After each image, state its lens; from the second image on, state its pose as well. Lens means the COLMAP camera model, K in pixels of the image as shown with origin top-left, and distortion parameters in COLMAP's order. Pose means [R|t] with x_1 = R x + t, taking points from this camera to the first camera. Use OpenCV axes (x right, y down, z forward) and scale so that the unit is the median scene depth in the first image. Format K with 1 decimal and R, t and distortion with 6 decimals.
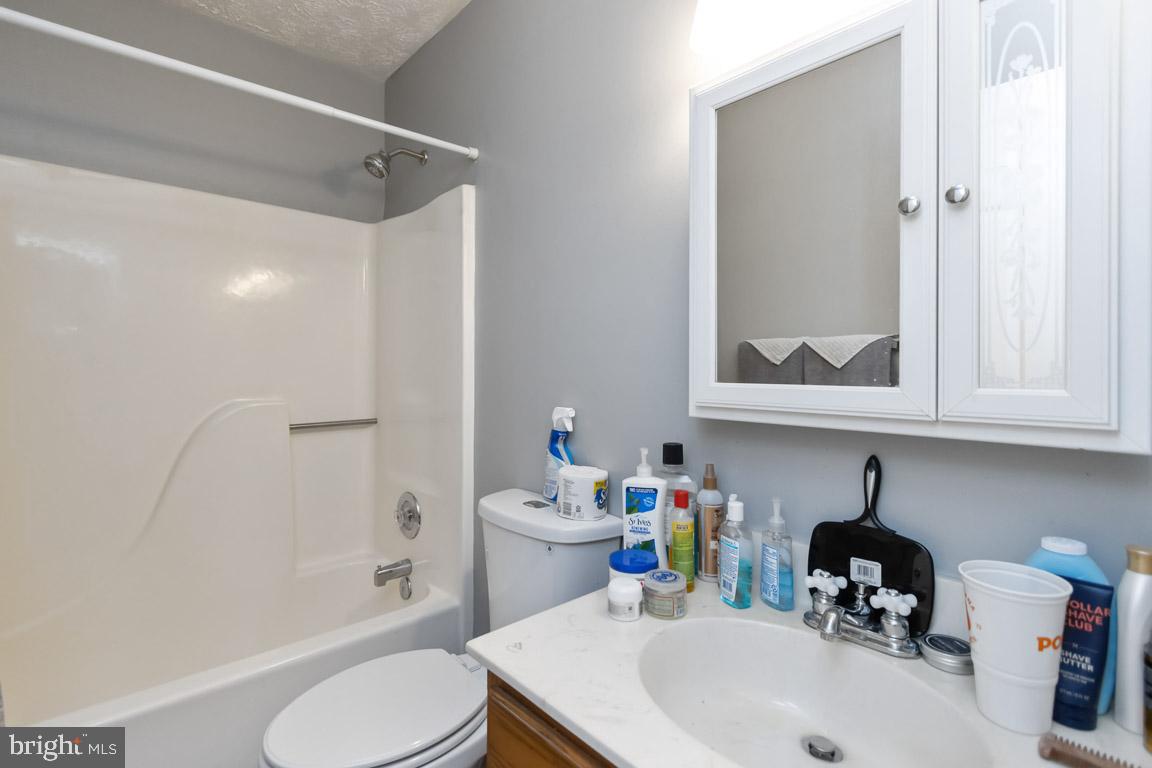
lens RADIAL K [[541.9, 0, 570.4], [0, 541.9, 387.5], [0, 0, 1]] dist [0.019573, -0.000540]
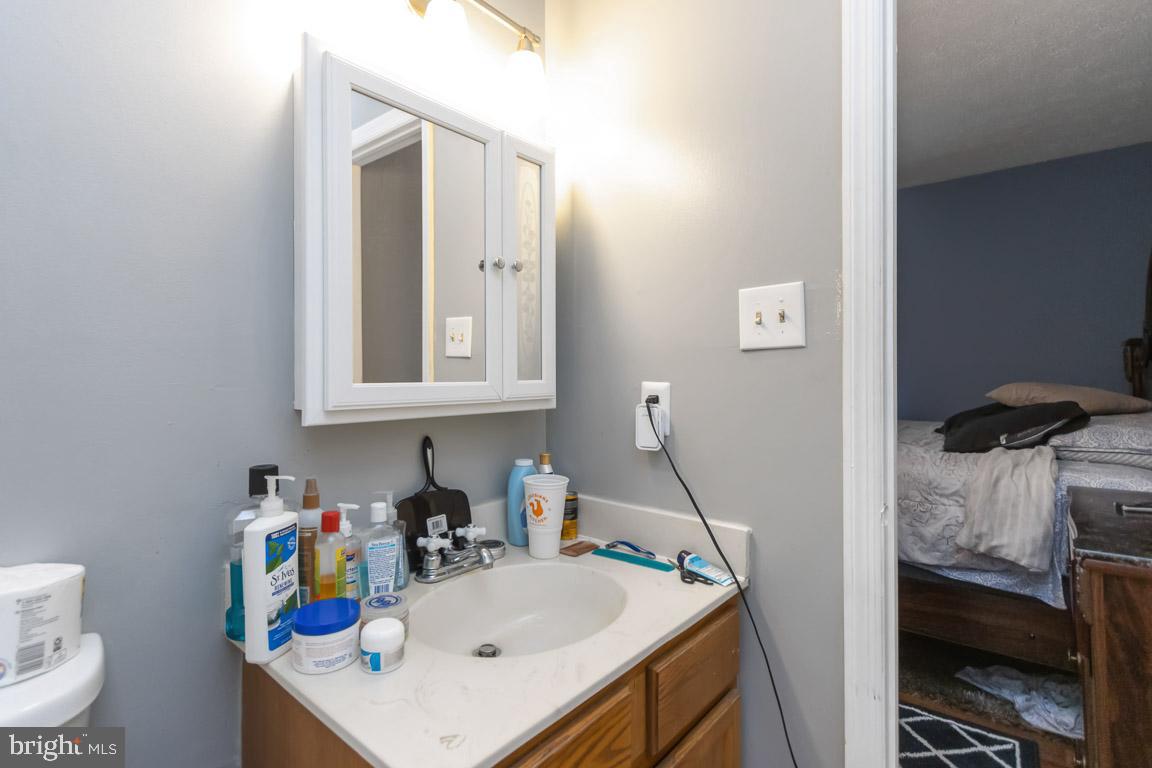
lens RADIAL K [[541.9, 0, 570.4], [0, 541.9, 387.5], [0, 0, 1]] dist [0.019573, -0.000540]
pose [[-0.119701, -0.028619, 0.992397, -0.753679], [0.030426, 0.999009, 0.032480, -0.020965], [-0.992344, 0.034083, -0.118711, 0.812677]]
